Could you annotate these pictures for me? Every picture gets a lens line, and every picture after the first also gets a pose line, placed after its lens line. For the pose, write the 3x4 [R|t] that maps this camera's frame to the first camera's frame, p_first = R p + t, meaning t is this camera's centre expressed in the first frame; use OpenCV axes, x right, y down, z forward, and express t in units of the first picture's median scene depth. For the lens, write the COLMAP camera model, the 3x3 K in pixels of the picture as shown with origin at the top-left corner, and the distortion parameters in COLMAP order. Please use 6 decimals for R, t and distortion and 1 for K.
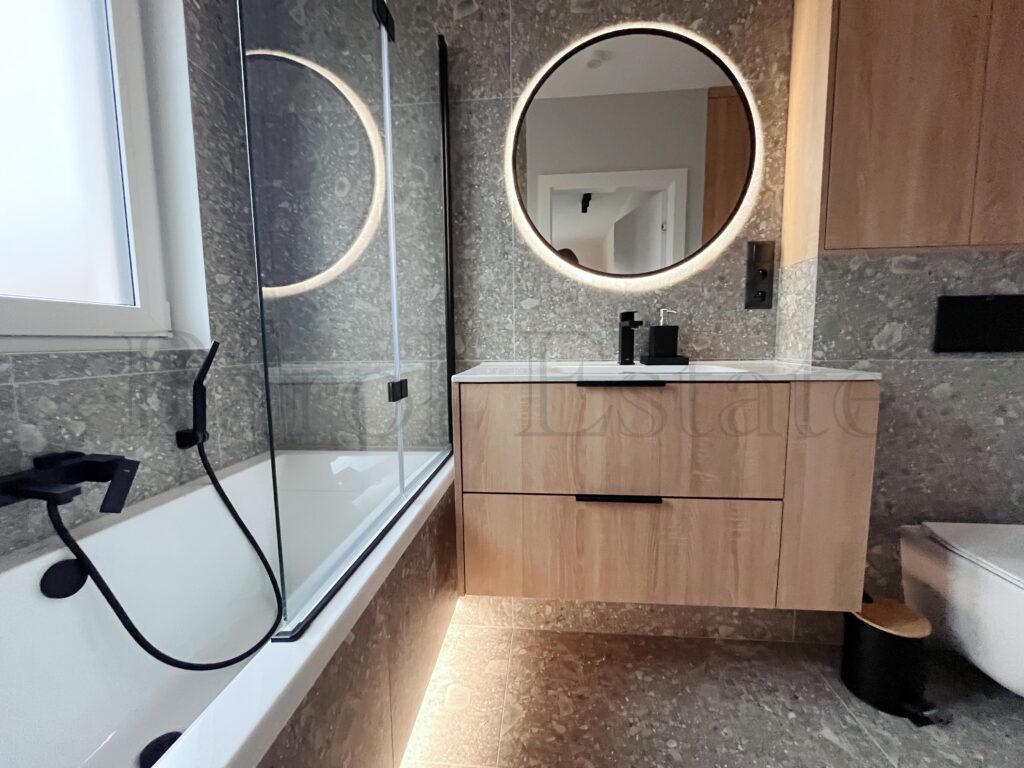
lens RADIAL K [[415.3, 0, 512.0], [0, 415.3, 384.0], [0, 0, 1]] dist [0.000487, 0.000105]
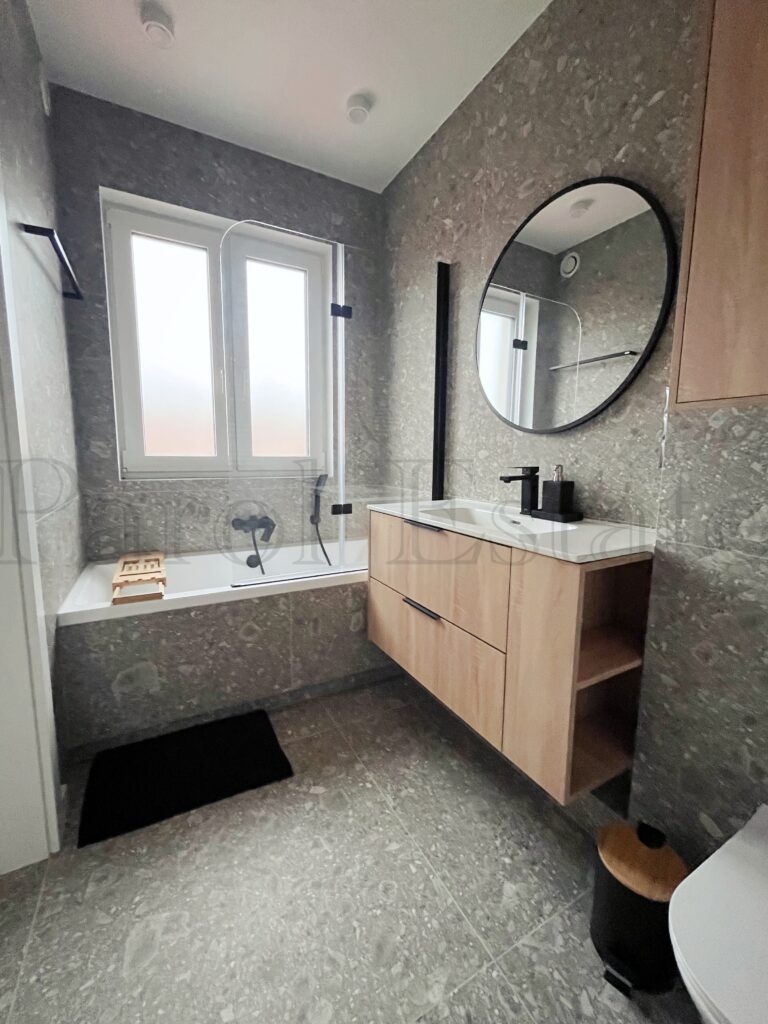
lens RADIAL K [[415.3, 0, 384.0], [0, 415.3, 512.0], [0, 0, 1]] dist [0.000487, 0.000105]
pose [[0.565199, 0.131985, -0.814328, 1.100371], [-0.105553, 0.990575, 0.087290, -0.126030], [0.818174, 0.036618, 0.573803, 0.091355]]
